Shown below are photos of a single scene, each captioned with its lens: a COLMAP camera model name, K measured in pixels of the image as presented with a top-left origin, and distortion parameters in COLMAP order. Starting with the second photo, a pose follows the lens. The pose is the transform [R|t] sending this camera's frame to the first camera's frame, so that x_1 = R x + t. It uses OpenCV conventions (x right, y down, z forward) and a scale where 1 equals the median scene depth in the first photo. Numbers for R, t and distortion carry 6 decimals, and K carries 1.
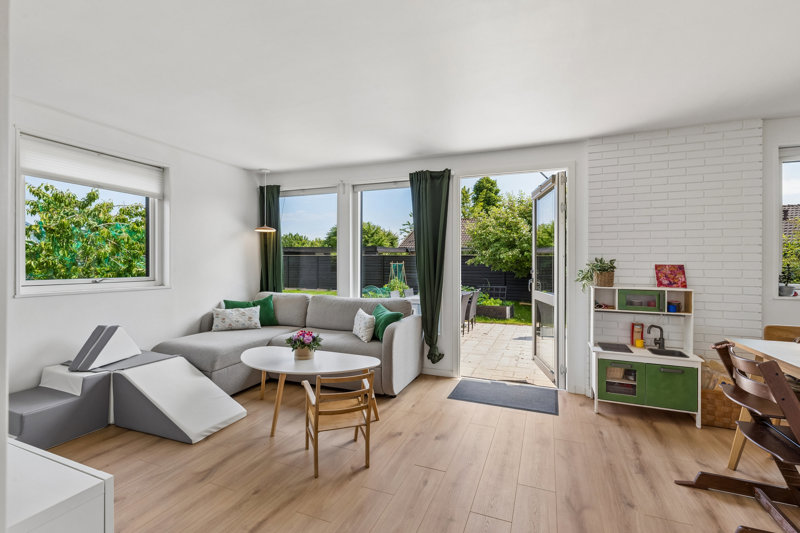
lens RADIAL K [[364.3, 0, 400.5], [0, 364.3, 265.7], [0, 0, 1]] dist [0.003740, -0.000387]
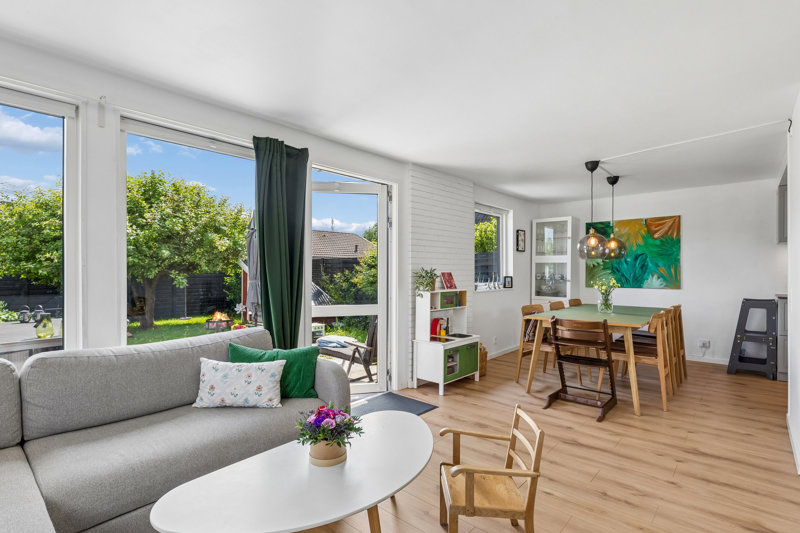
lens RADIAL K [[393.1, 0, 402.0], [0, 393.1, 271.1], [0, 0, 1]] dist [-0.004107, -0.000318]
pose [[0.318824, -0.012364, 0.947733, -0.685823], [0.007755, 0.999915, 0.010436, -0.023727], [-0.947782, 0.004023, 0.318893, 0.655938]]
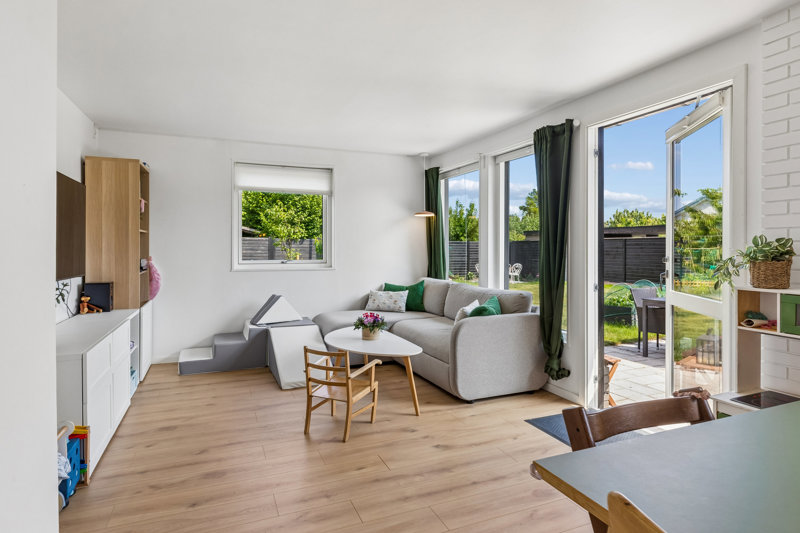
lens RADIAL K [[455.7, 0, 399.8], [0, 455.7, 250.6], [0, 0, 1]] dist [0.015504, 0.000504]
pose [[0.700330, -0.000802, -0.713818, 0.650049], [-0.001985, 0.999993, -0.003071, 0.004412], [0.713816, 0.003567, 0.700324, 0.128799]]
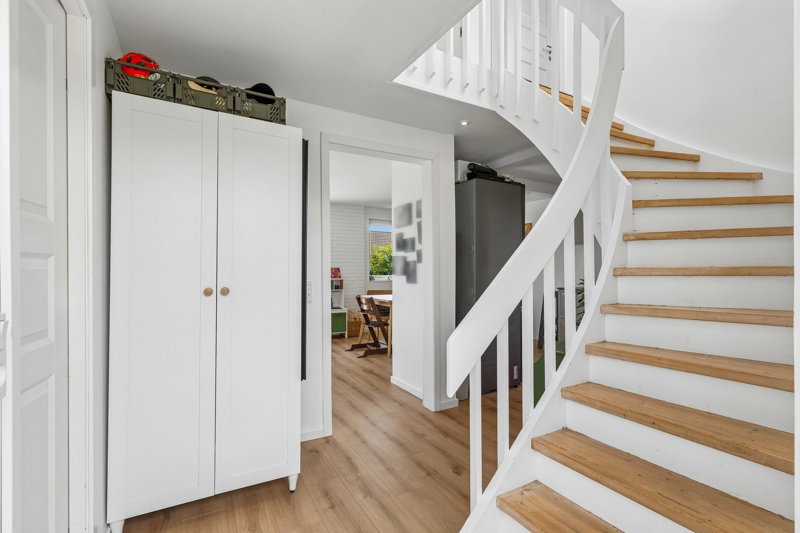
lens RADIAL K [[364.3, 0, 399.5], [0, 364.3, 269.5], [0, 0, 1]] dist [0.003740, -0.000387]
pose [[0.616216, -0.007524, 0.787541, -0.669163], [0.009562, 0.999952, 0.002072, 0.006516], [-0.787519, 0.006253, 0.616259, -0.580272]]
